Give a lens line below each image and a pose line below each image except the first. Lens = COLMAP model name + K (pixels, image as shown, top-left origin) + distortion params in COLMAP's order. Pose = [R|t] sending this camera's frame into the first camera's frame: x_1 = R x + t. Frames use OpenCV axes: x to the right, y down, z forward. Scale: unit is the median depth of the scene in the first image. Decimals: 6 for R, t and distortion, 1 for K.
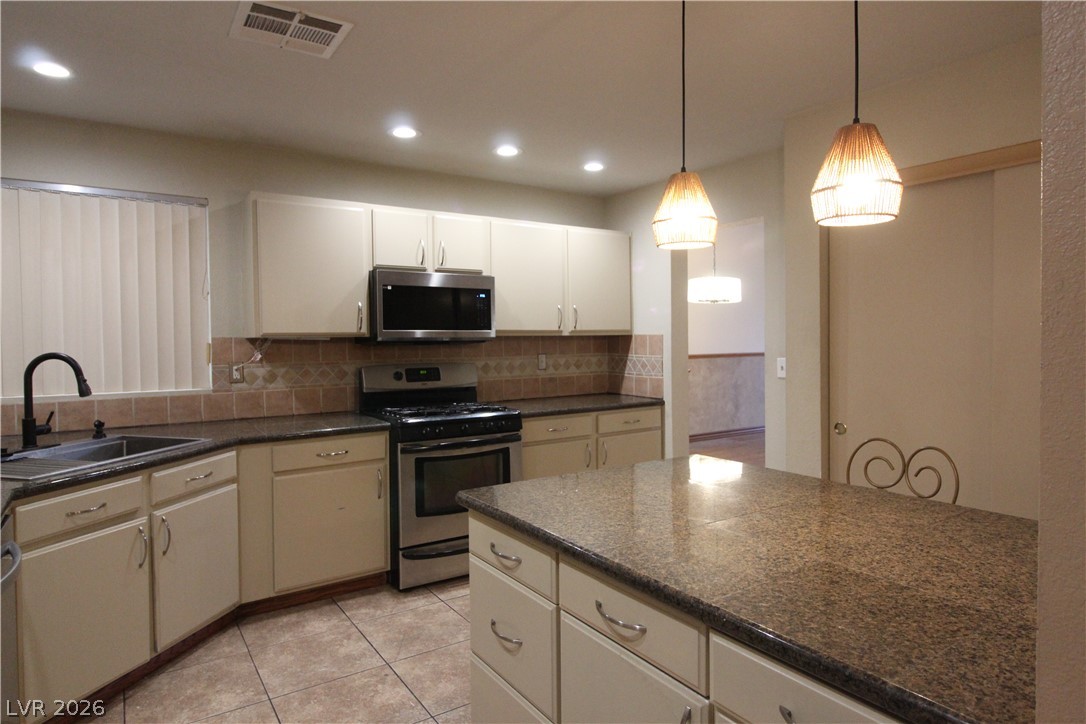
lens RADIAL K [[645.9, 0, 554.4], [0, 645.9, 349.8], [0, 0, 1]] dist [0.007999, -0.013164]
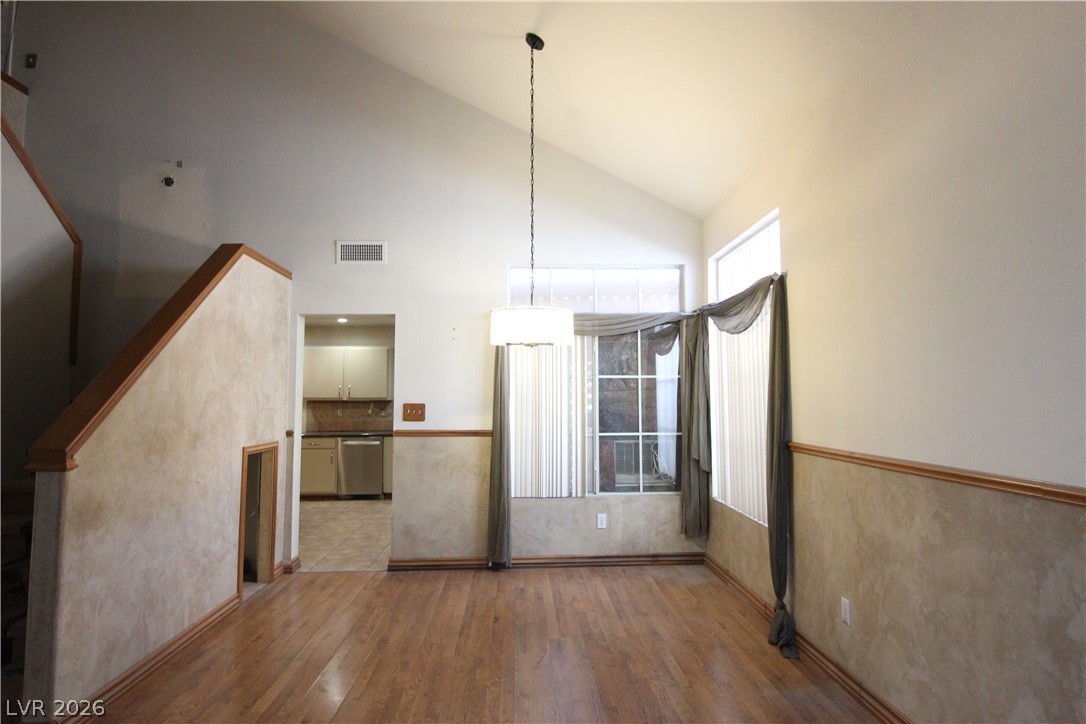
lens RADIAL K [[647.6, 0, 551.1], [0, 647.6, 348.9], [0, 0, 1]] dist [0.003775, -0.000250]
pose [[-0.498449, -0.048924, -0.865538, 1.189125], [-0.003487, 0.998511, -0.054432, -0.058993], [0.866912, -0.024114, -0.497877, 2.065916]]
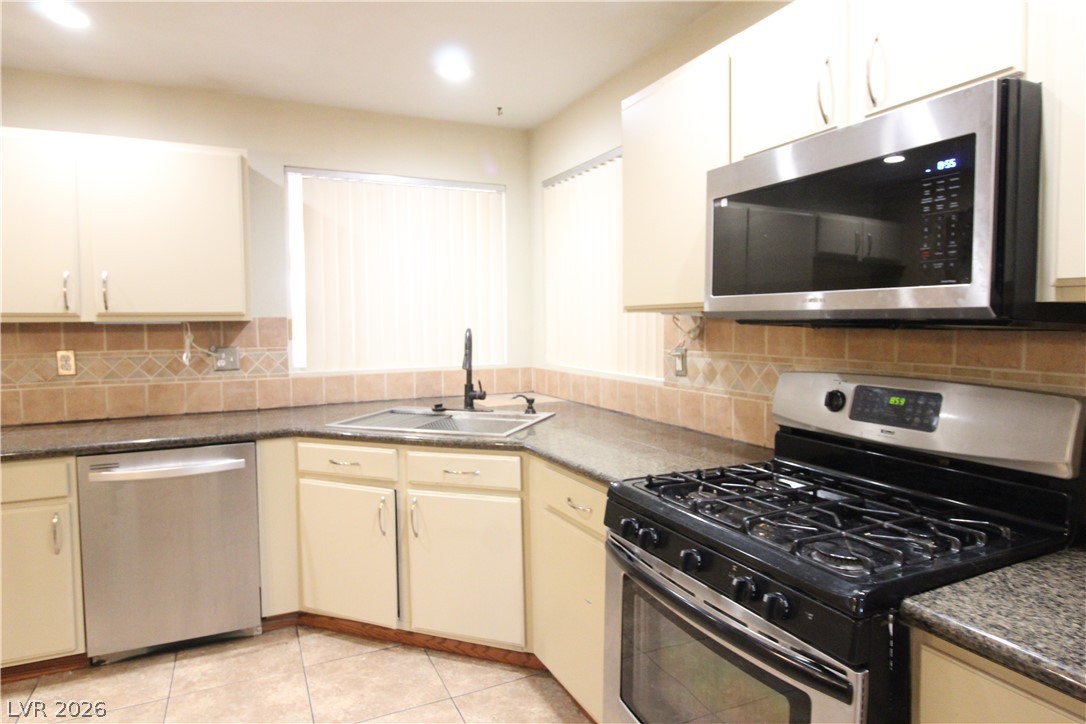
lens RADIAL K [[645.9, 0, 554.4], [0, 645.9, 349.8], [0, 0, 1]] dist [0.007999, -0.013164]
pose [[-0.147903, 0.055468, -0.987445, 0.224199], [-0.011095, 0.998270, 0.057738, -0.017100], [0.988940, 0.019495, -0.147032, 0.950968]]
